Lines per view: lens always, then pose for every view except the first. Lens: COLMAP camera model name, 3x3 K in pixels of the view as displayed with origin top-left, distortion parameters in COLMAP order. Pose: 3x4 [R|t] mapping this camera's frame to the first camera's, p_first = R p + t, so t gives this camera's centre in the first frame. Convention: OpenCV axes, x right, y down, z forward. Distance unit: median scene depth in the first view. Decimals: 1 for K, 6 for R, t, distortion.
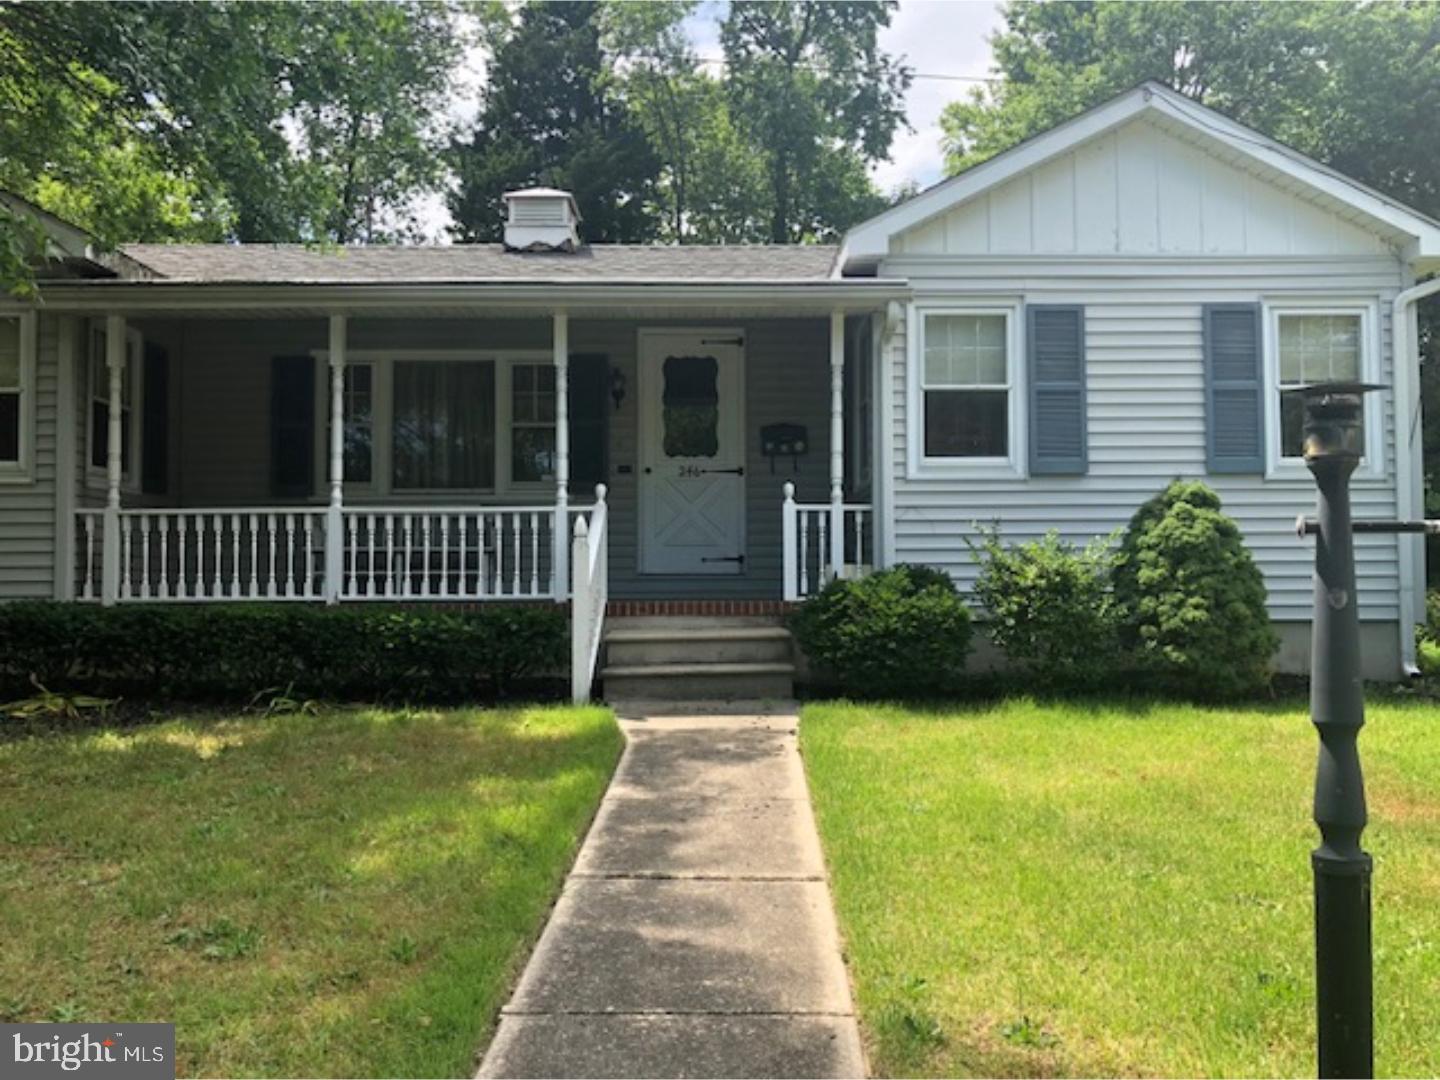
lens RADIAL K [[1189.4, 0, 720.0], [0, 1189.4, 540.0], [0, 0, 1]] dist [0.069706, -0.197855]
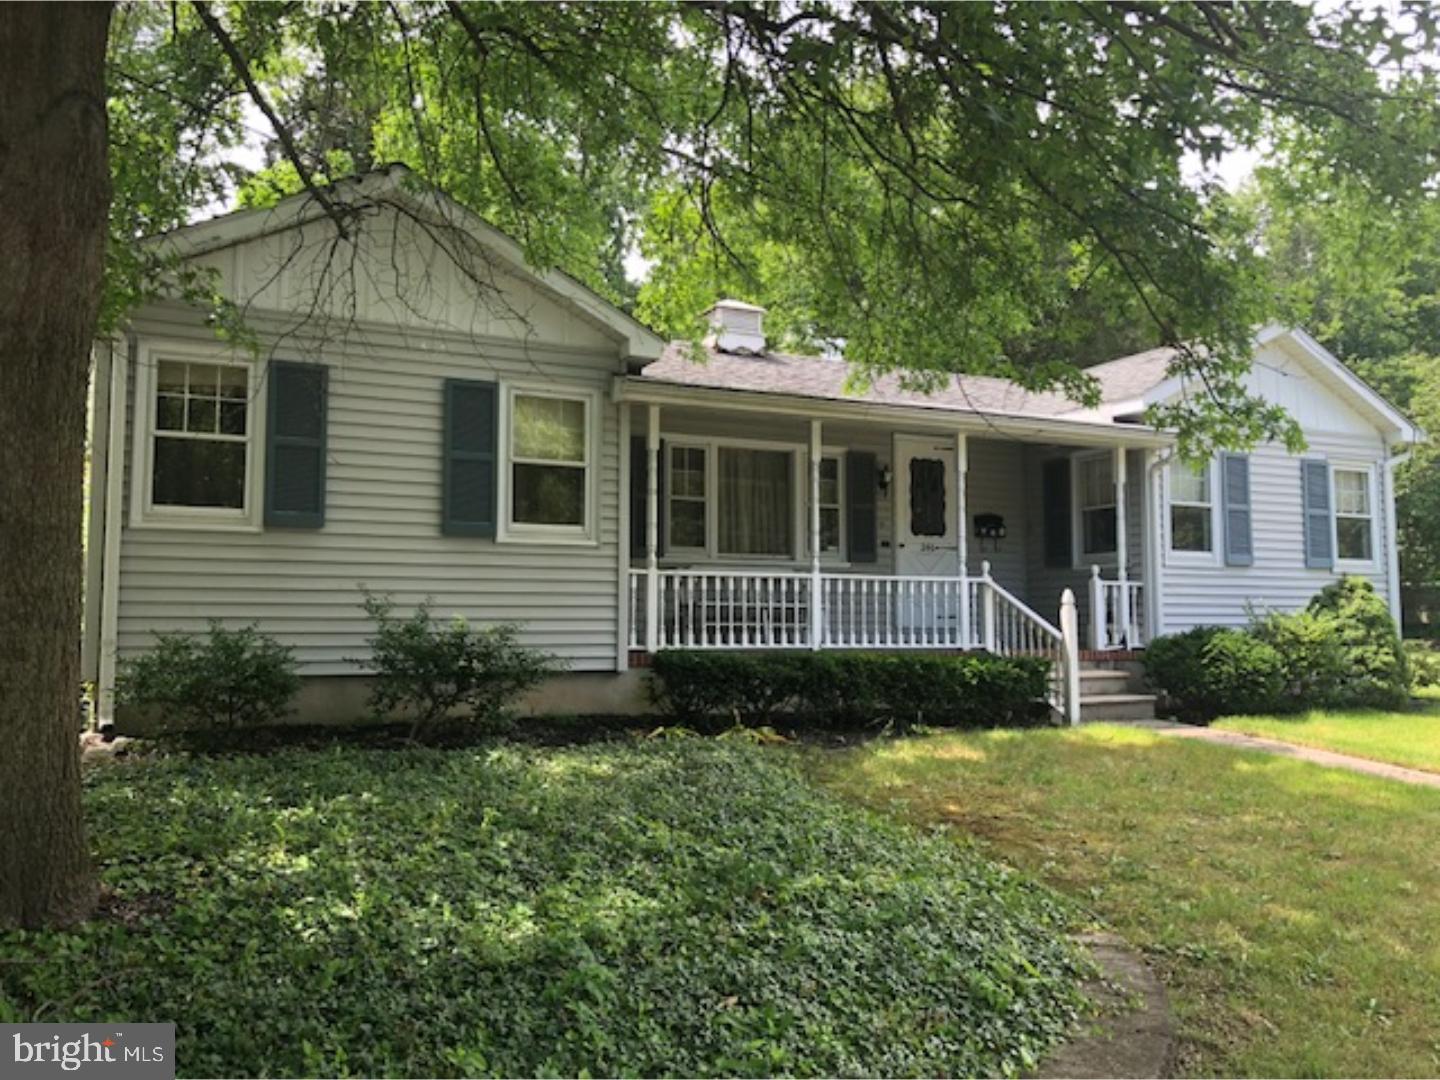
lens RADIAL K [[1189.4, 0, 720.0], [0, 1189.4, 540.0], [0, 0, 1]] dist [0.069706, -0.197855]
pose [[0.901977, 0.043211, 0.429616, -0.935077], [-0.023405, 0.998410, -0.051284, 0.004528], [-0.431149, 0.036202, 0.901554, -0.065687]]
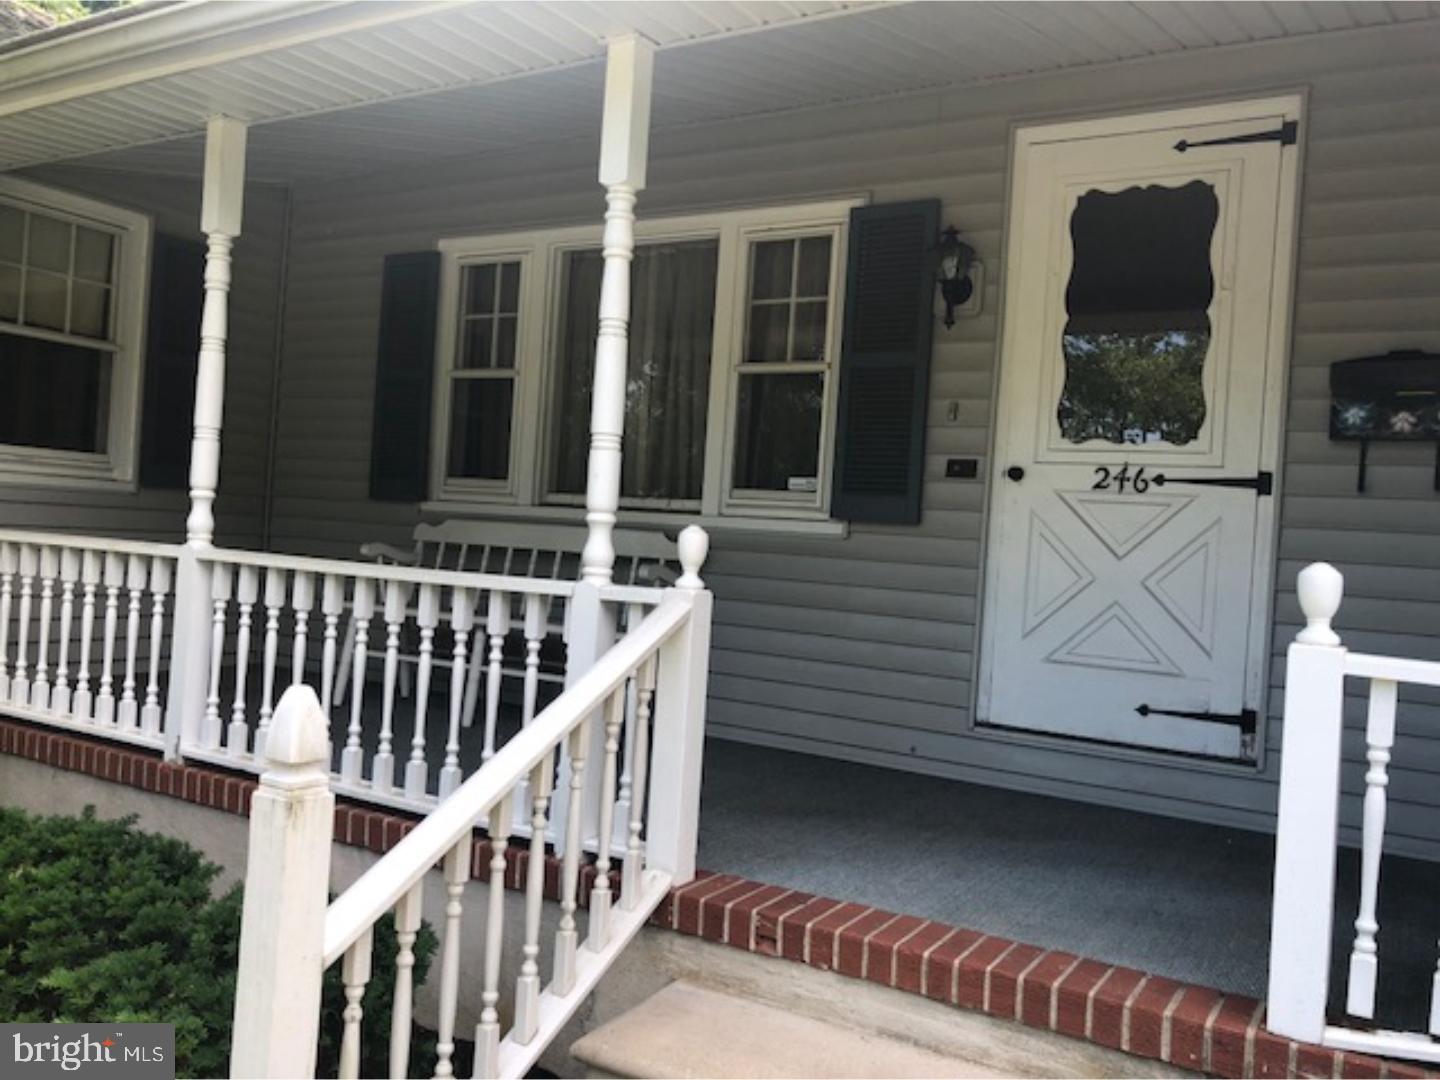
lens RADIAL K [[1171.5, 0, 720.0], [0, 1171.5, 540.0], [0, 0, 1]] dist [-0.007663, -0.000875]
pose [[0.849799, 0.059700, -0.523715, 0.078674], [-0.046487, 0.998182, 0.038354, -0.055938], [0.525053, -0.008247, 0.851030, 0.726515]]
